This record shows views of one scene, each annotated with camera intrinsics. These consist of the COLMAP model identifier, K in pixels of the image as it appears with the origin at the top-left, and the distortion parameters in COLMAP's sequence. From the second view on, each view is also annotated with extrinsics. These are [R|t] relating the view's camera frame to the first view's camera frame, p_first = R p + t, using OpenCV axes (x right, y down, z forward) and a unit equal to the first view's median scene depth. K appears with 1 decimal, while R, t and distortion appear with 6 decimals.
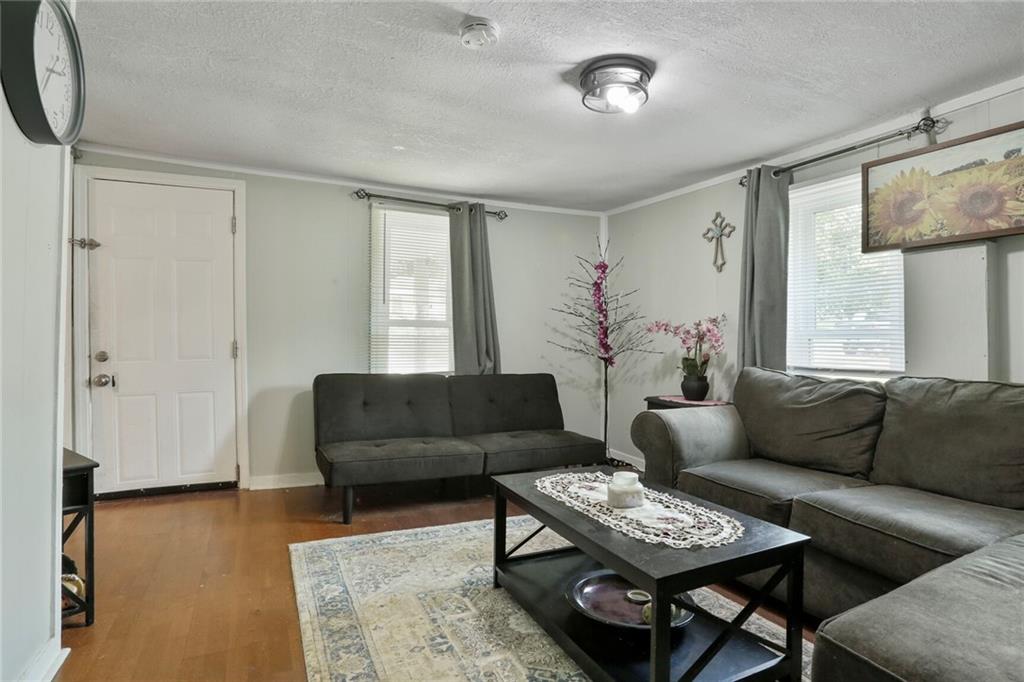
lens RADIAL K [[529.3, 0, 512.4], [0, 529.3, 320.0], [0, 0, 1]] dist [-0.002641, -0.000234]
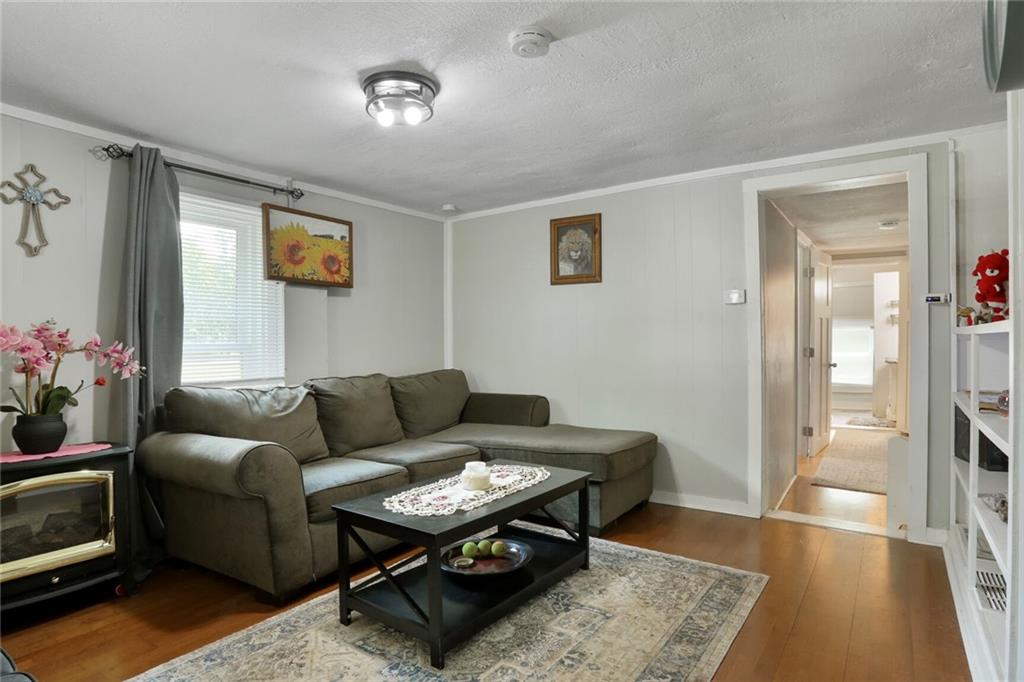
lens RADIAL K [[558.6, 0, 512.0], [0, 558.6, 341.0], [0, 0, 1]] dist [0.000299, -0.000082]
pose [[-0.464268, 0.001492, 0.885694, -0.734032], [-0.022198, 0.999665, -0.013320, 0.016690], [-0.885417, -0.025845, -0.464079, 1.151905]]
